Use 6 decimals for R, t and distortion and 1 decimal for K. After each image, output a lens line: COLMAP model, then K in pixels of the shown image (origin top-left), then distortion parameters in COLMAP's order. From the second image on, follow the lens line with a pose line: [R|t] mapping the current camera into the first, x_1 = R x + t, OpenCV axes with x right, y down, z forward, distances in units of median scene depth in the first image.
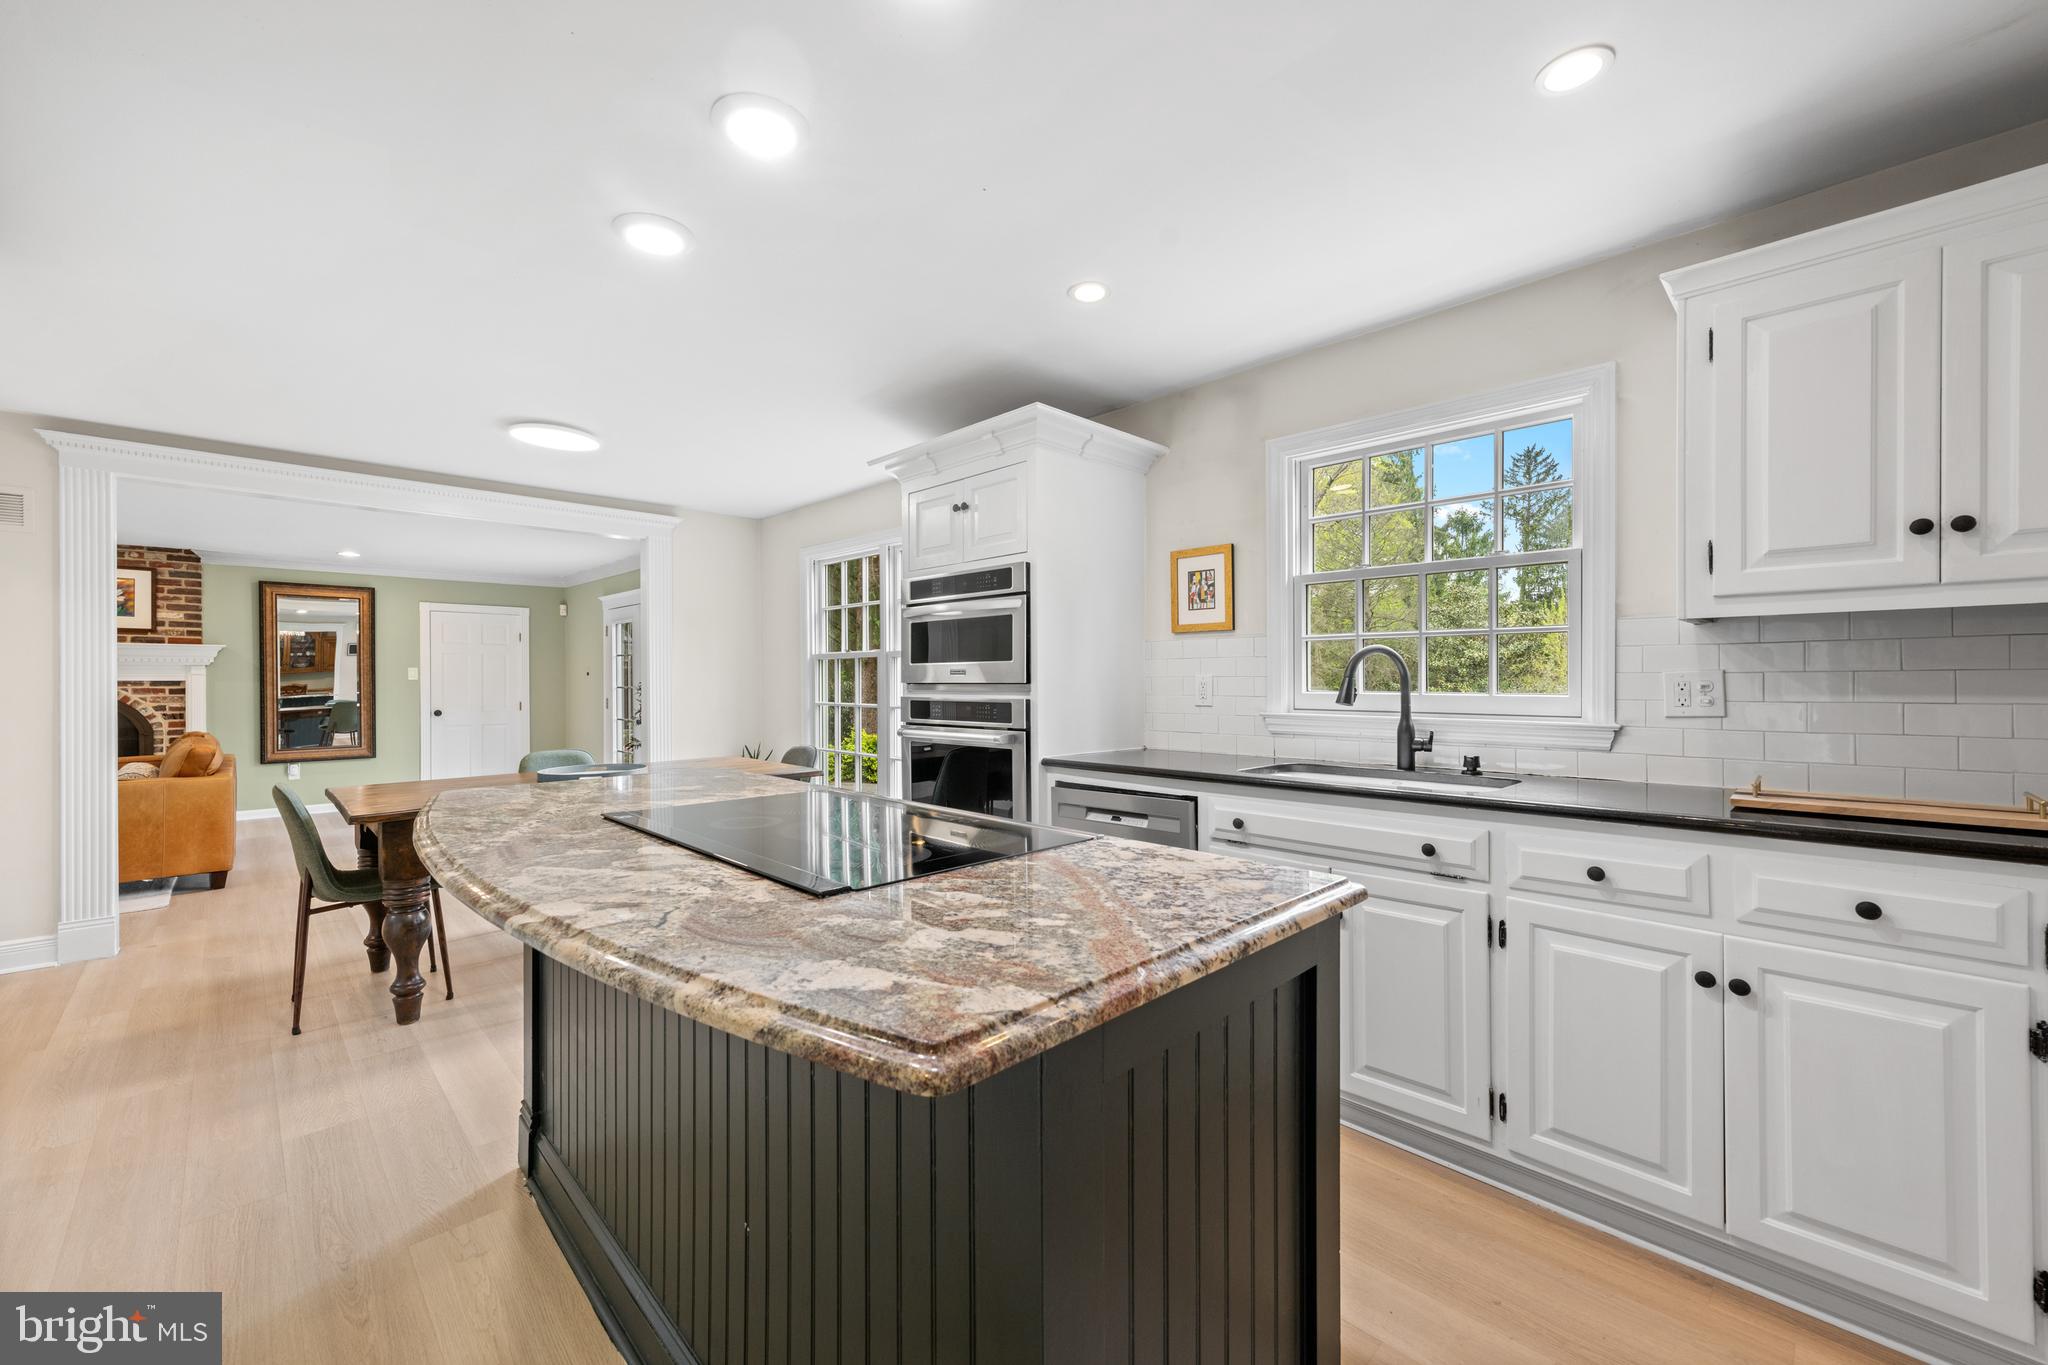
lens RADIAL K [[805.9, 0, 1028.7], [0, 805.9, 683.5], [0, 0, 1]] dist [0.001920, 0.000210]
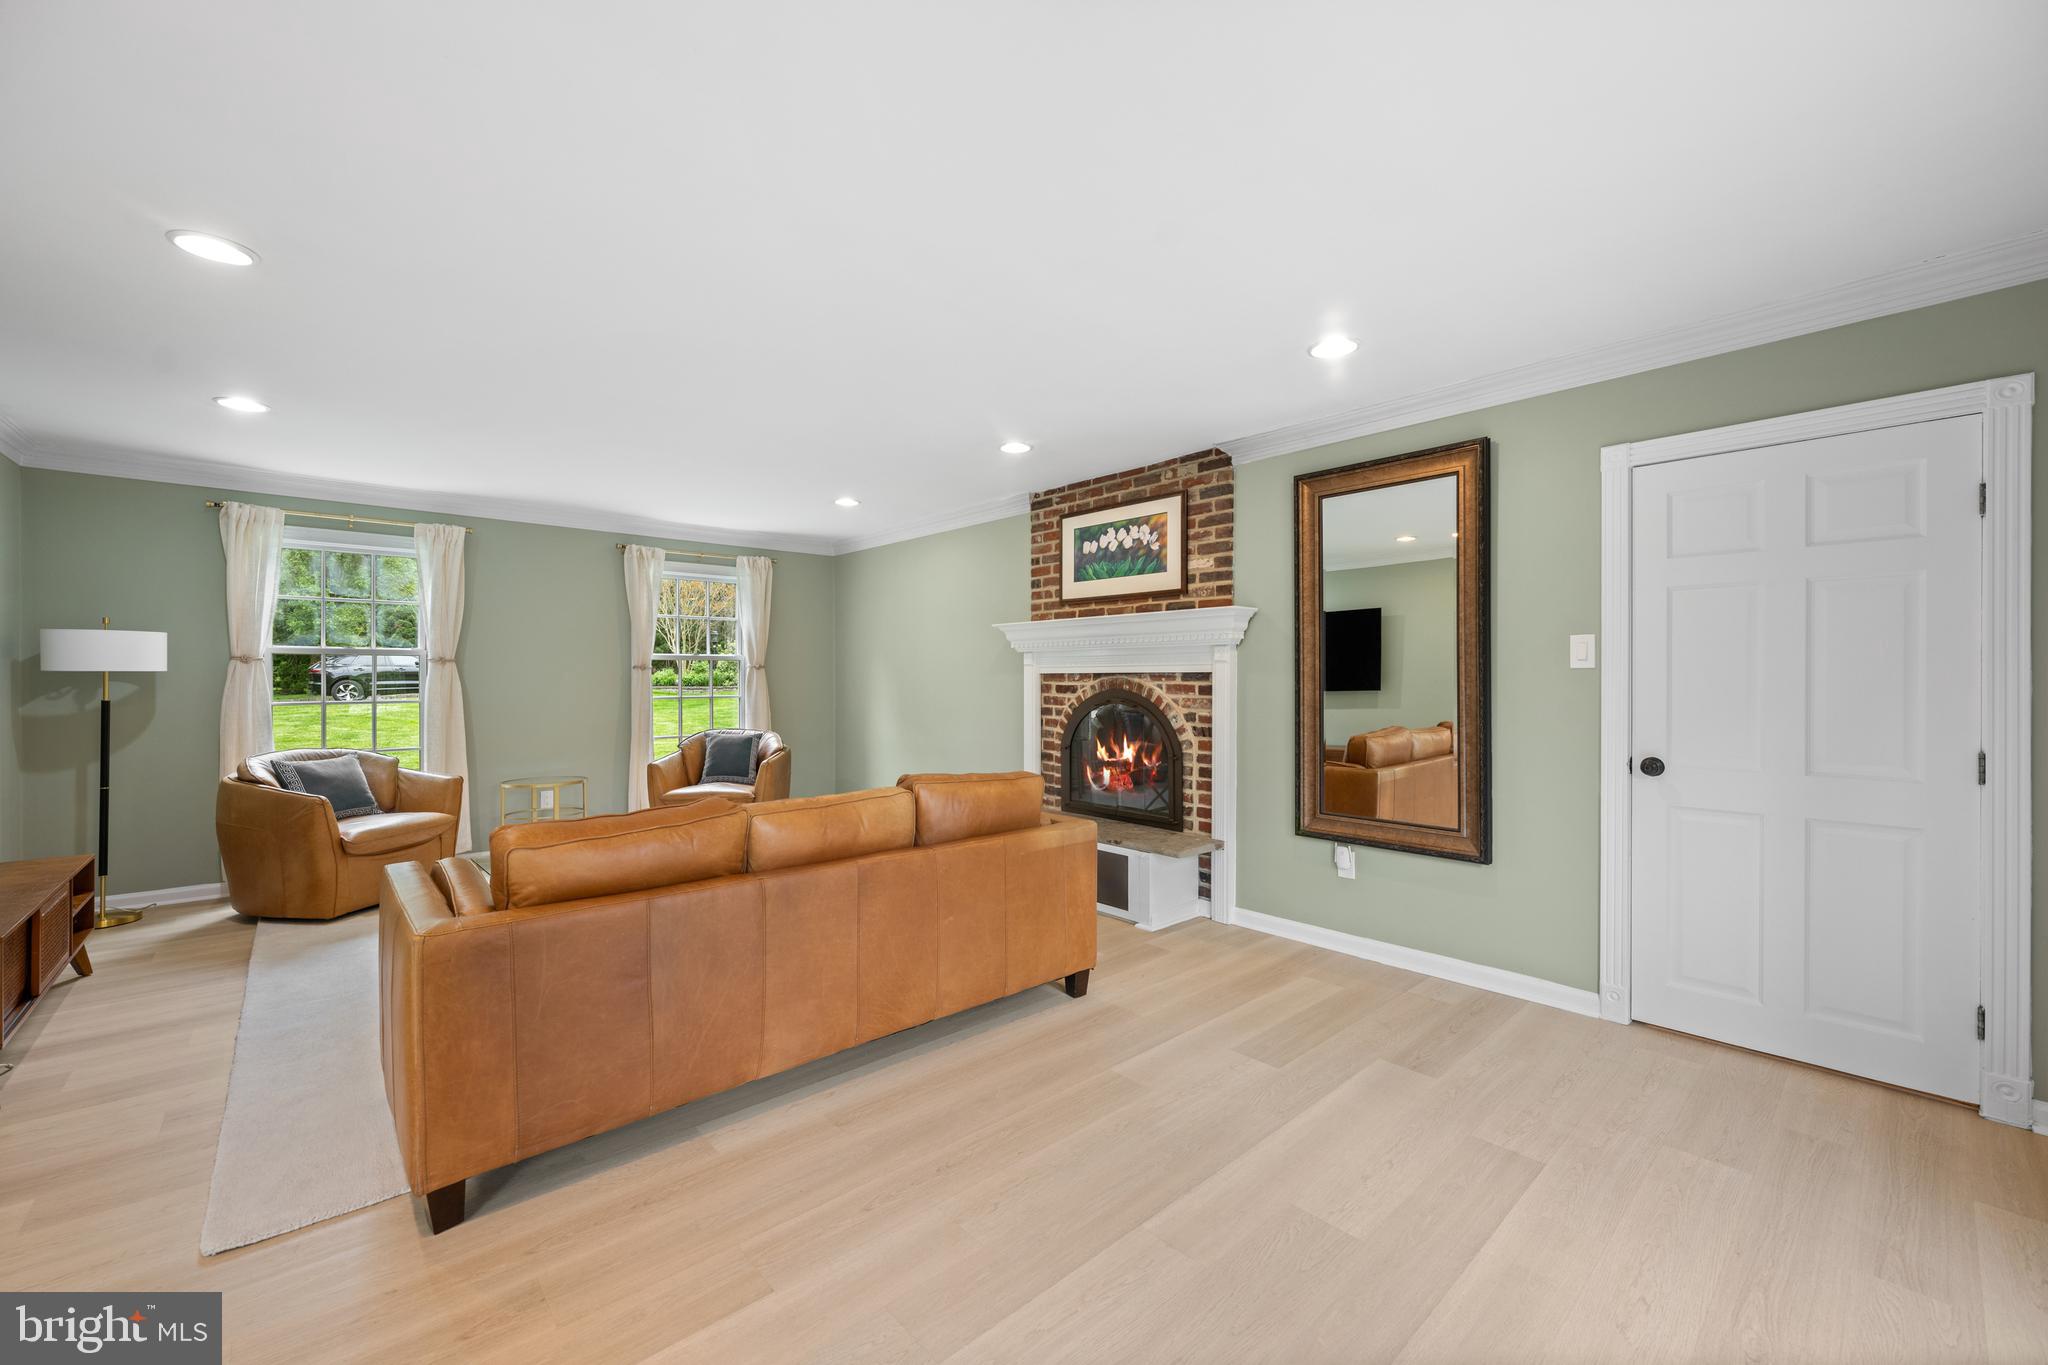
lens RADIAL K [[805.9, 0, 1028.7], [0, 805.9, 683.5], [0, 0, 1]] dist [0.001920, 0.000210]
pose [[-0.050091, 0.008057, -0.998712, -0.456446], [-0.005427, 0.999951, 0.008339, 0.000616], [0.998730, 0.005838, -0.050045, 0.902635]]
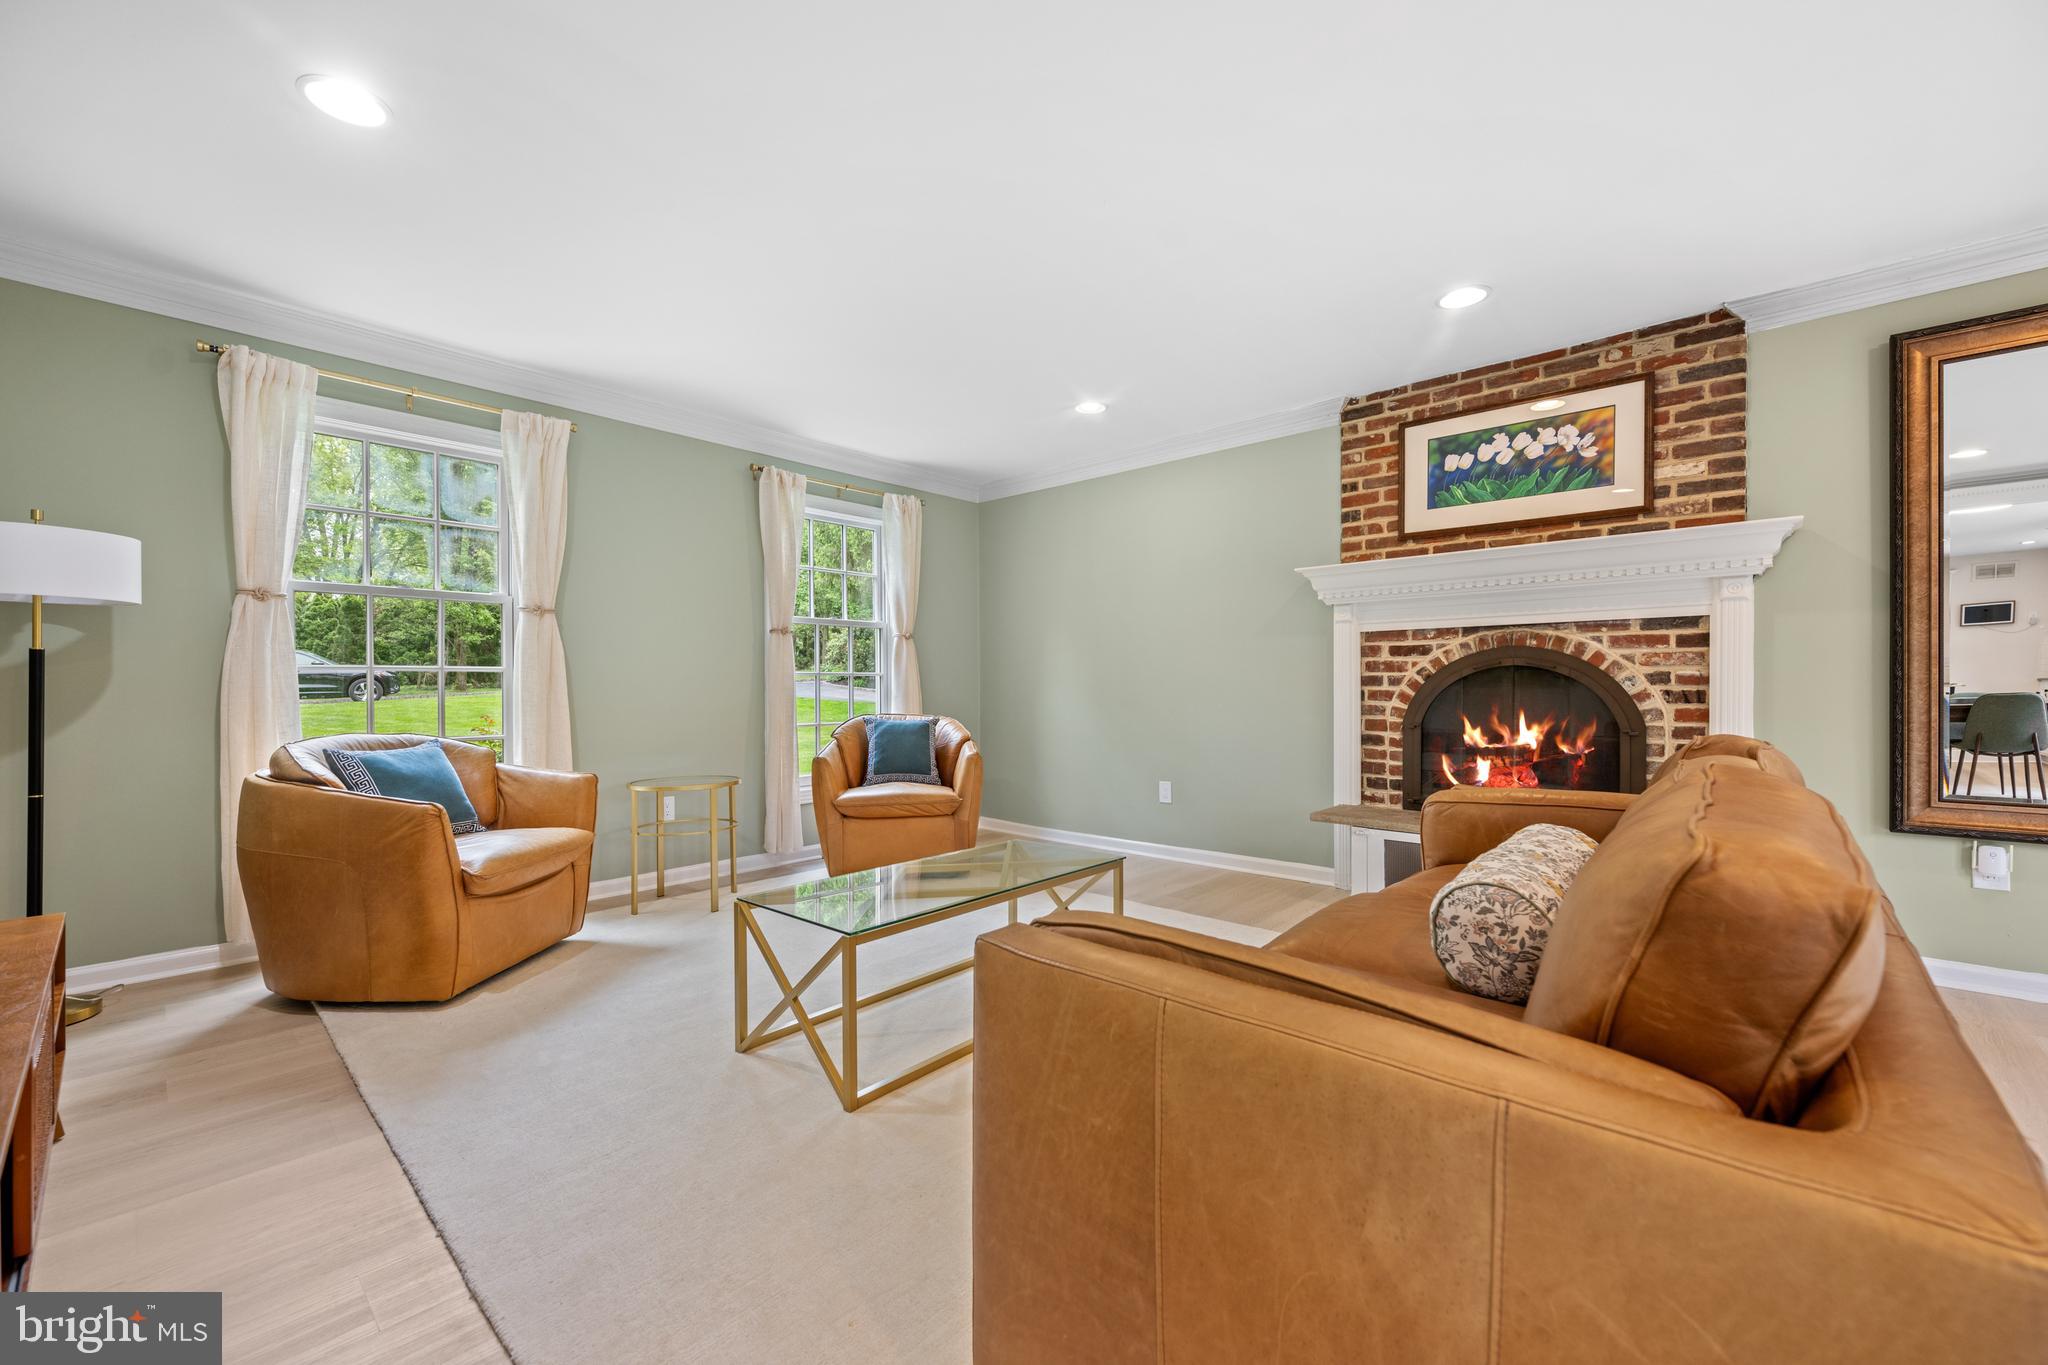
lens RADIAL K [[808.3, 0, 1028.8], [0, 808.3, 691.6], [0, 0, 1]] dist [0.001950, 0.000079]
pose [[0.051950, 0.005982, -0.998632, -0.633960], [-0.002726, 0.999979, 0.005848, 0.036260], [0.998646, 0.002419, 0.051966, 0.617510]]
